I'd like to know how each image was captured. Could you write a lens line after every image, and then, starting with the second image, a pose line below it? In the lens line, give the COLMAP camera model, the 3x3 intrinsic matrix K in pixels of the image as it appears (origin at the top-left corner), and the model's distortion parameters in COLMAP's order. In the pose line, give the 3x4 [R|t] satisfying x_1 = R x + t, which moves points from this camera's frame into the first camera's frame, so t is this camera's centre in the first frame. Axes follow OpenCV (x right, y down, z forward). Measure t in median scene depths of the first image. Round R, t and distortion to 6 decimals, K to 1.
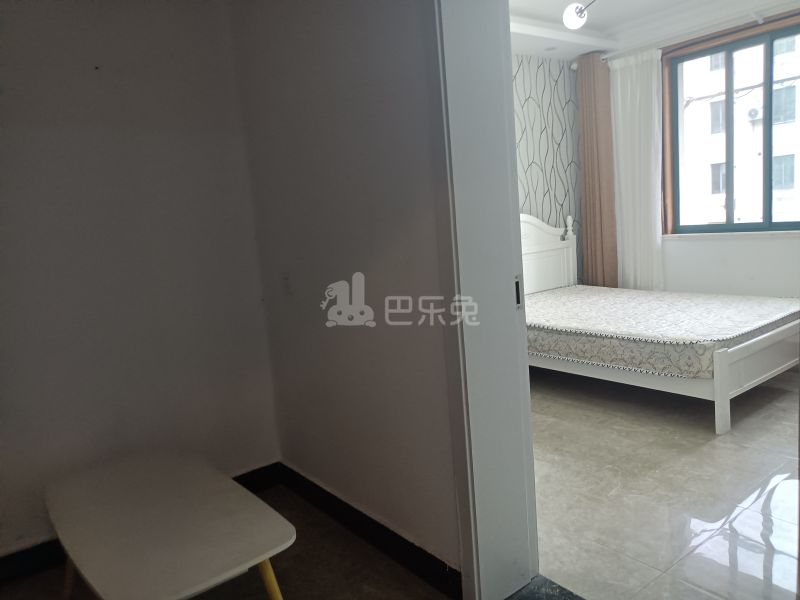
lens RADIAL K [[600.8, 0, 405.2], [0, 600.8, 300.6], [0, 0, 1]] dist [0.000303, 0.006512]
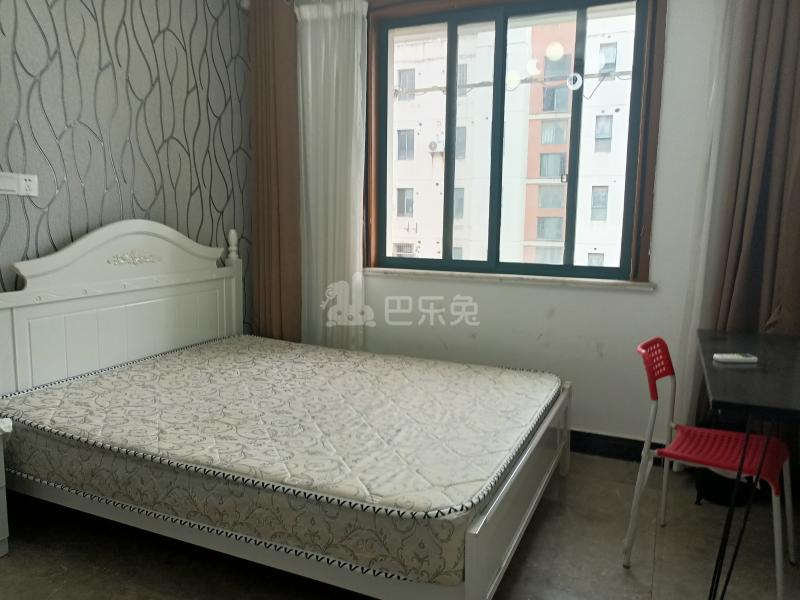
lens RADIAL K [[600.8, 0, 405.2], [0, 600.8, 300.6], [0, 0, 1]] dist [0.000303, 0.006512]
pose [[0.880035, 0.026436, 0.474172, 0.140296], [-0.020340, 0.999631, -0.017983, -0.060150], [-0.474472, 0.006181, 0.880249, 0.361061]]
